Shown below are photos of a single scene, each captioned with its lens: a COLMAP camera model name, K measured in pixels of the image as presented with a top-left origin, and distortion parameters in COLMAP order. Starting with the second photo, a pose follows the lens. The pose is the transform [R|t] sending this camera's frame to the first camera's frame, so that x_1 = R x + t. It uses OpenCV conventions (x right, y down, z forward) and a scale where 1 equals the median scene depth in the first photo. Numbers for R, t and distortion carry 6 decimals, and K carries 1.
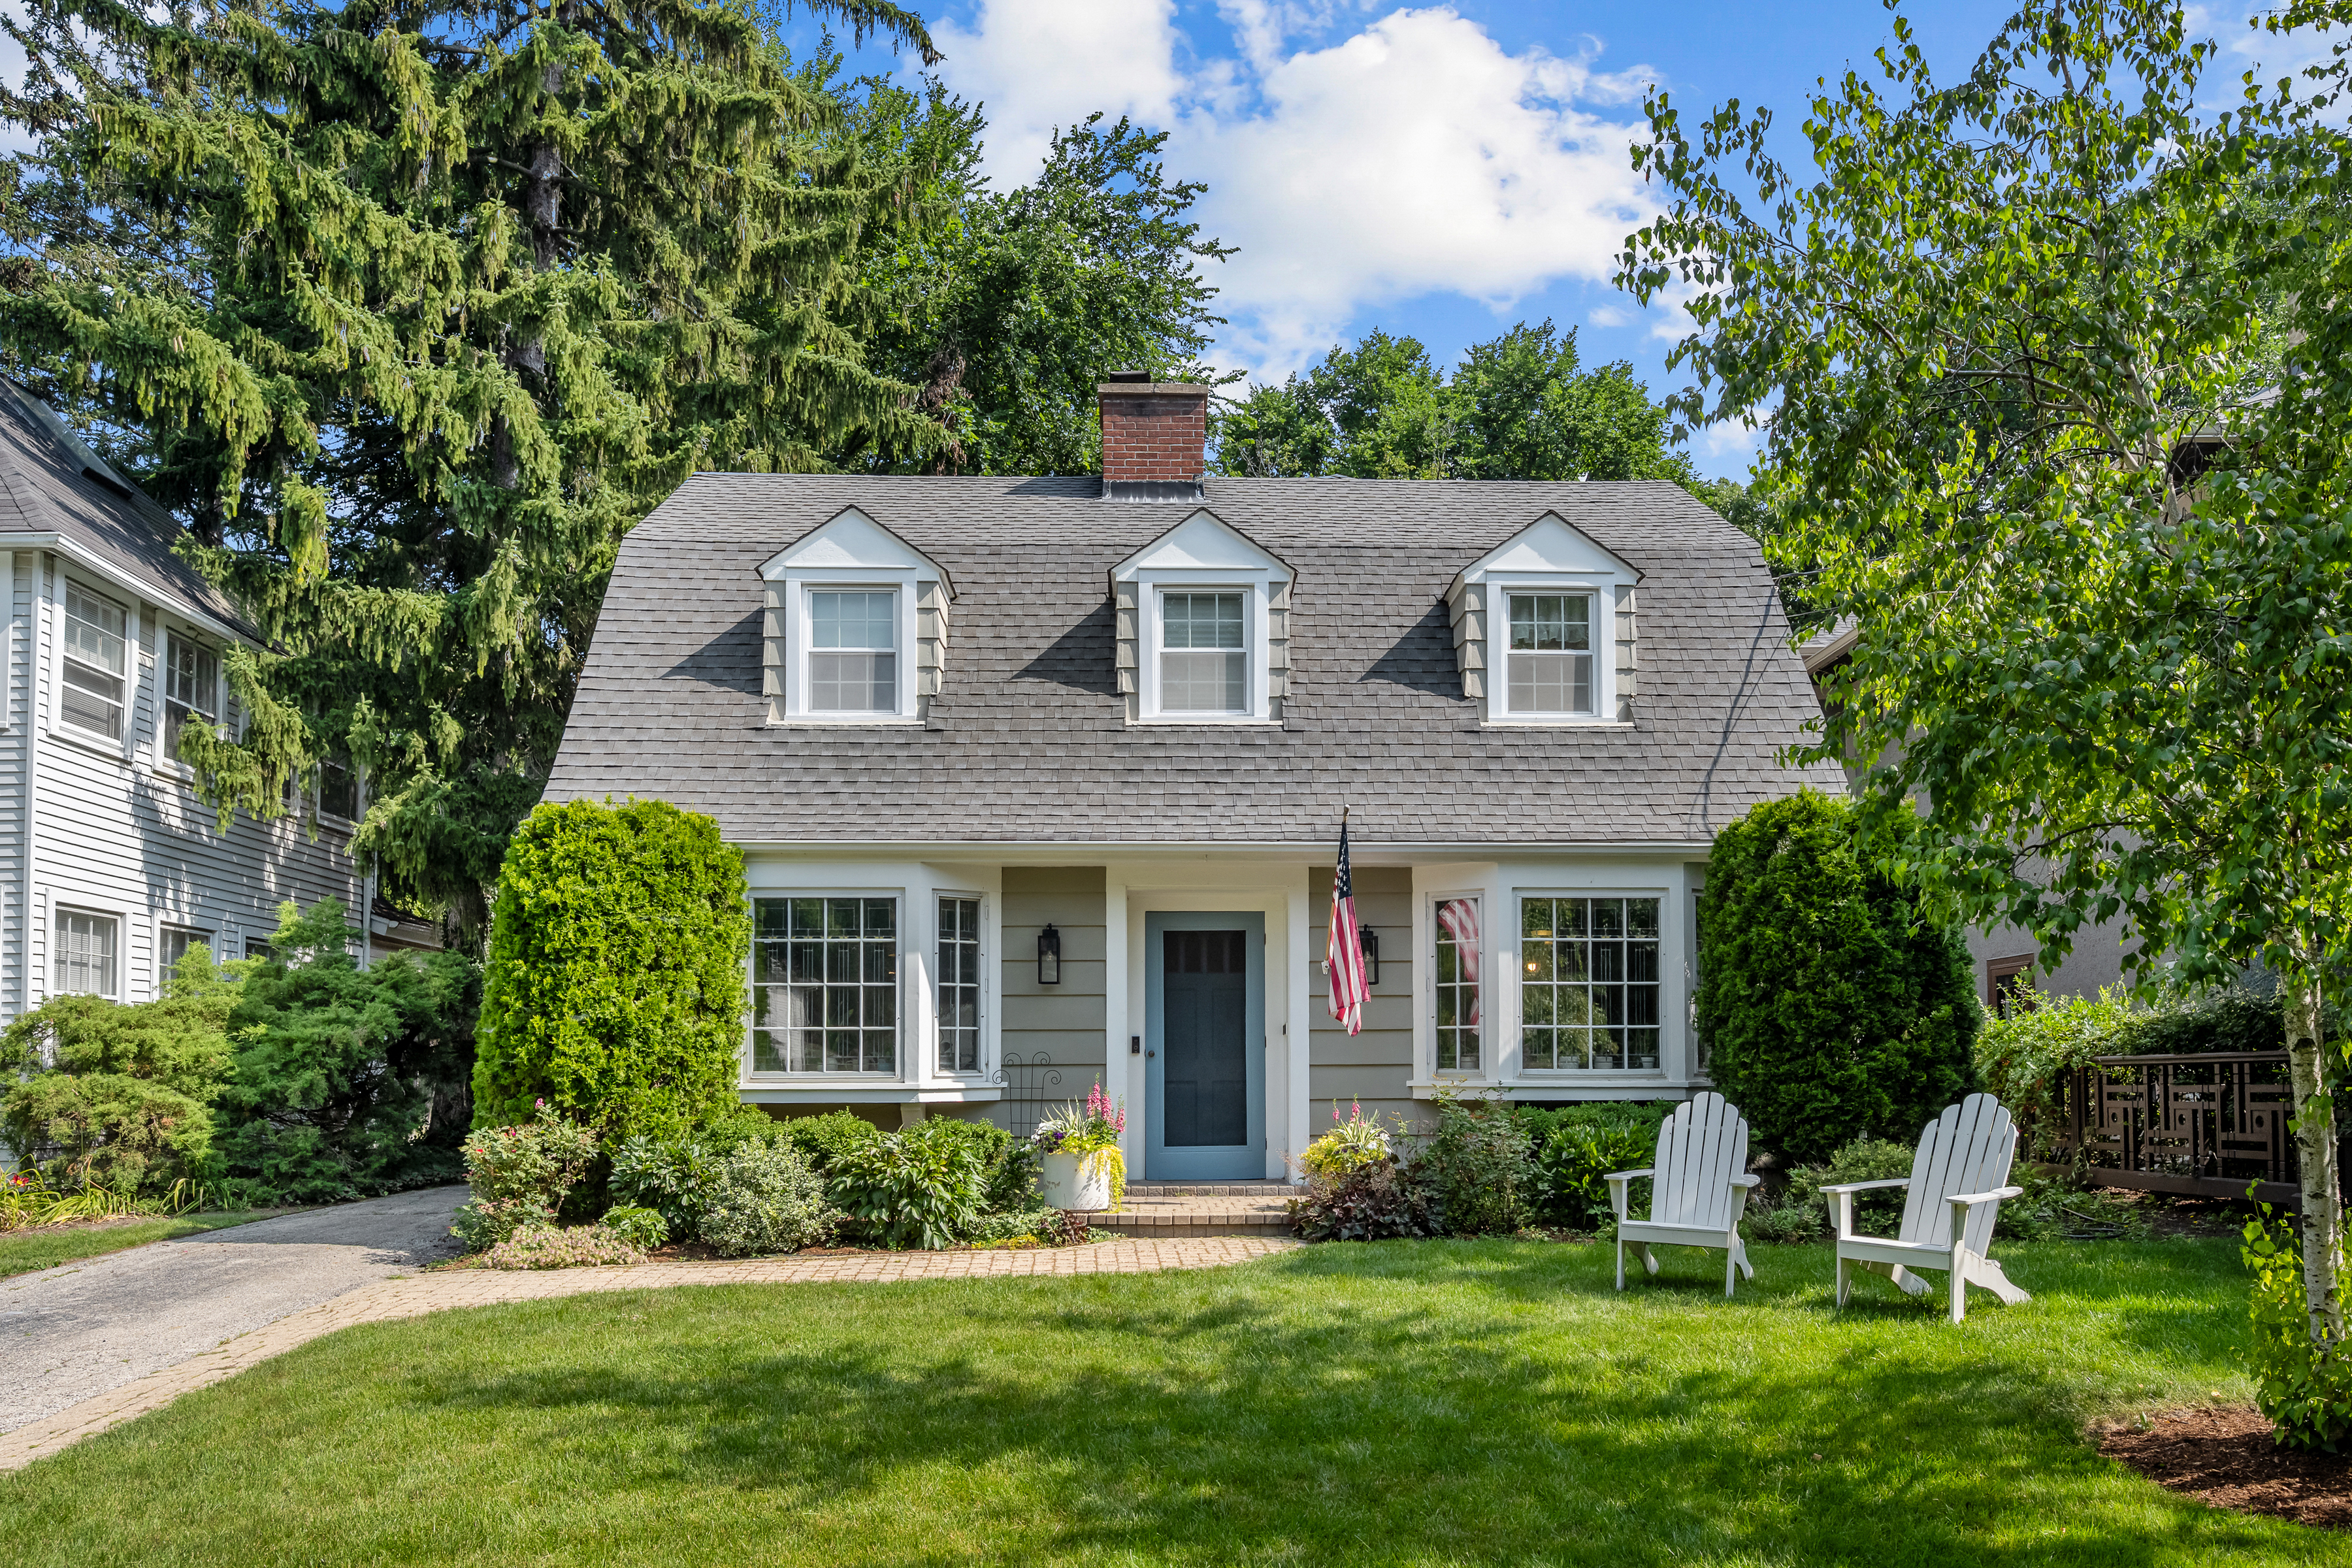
lens RADIAL K [[1587.1, 0, 1169.9], [0, 1587.1, 1031.8], [0, 0, 1]] dist [-0.007064, 0.001271]
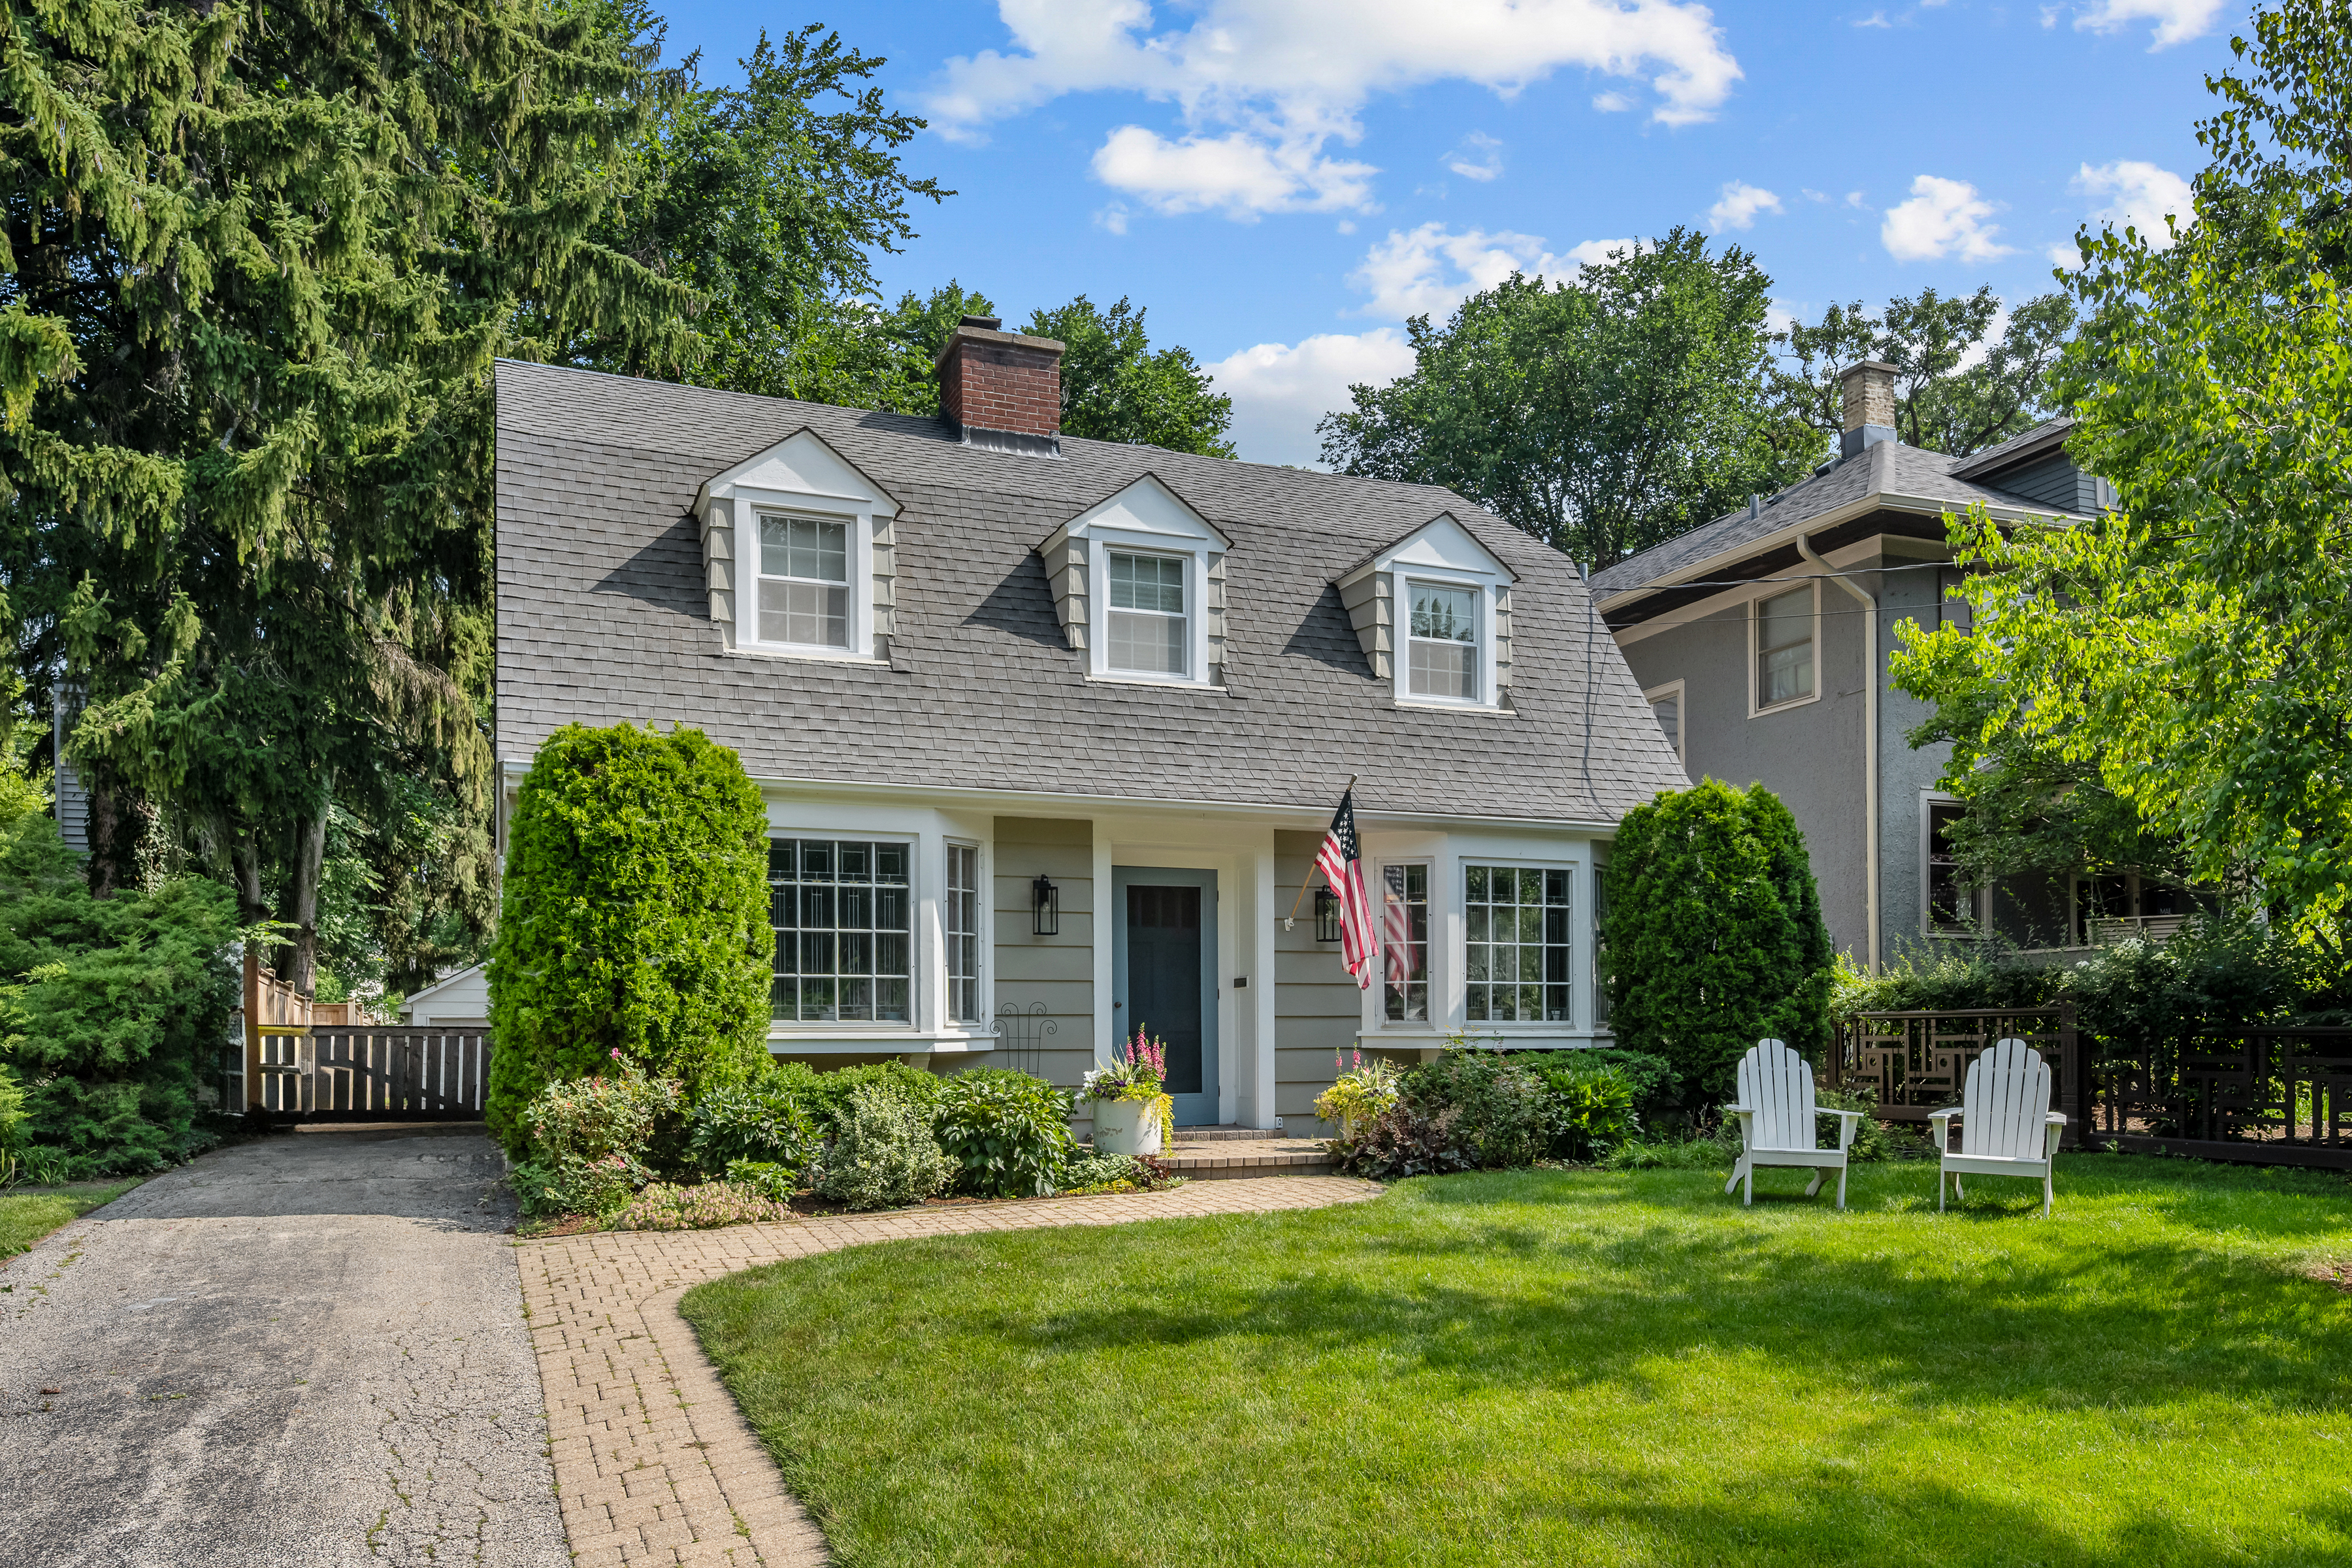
lens RADIAL K [[1587.1, 0, 1169.9], [0, 1587.1, 1031.8], [0, 0, 1]] dist [-0.007064, 0.001271]
pose [[0.945332, 0.001159, 0.326108, -0.327230], [-0.010012, 0.999625, 0.025470, 0.004994], [-0.325957, -0.027342, 0.944989, 0.019450]]
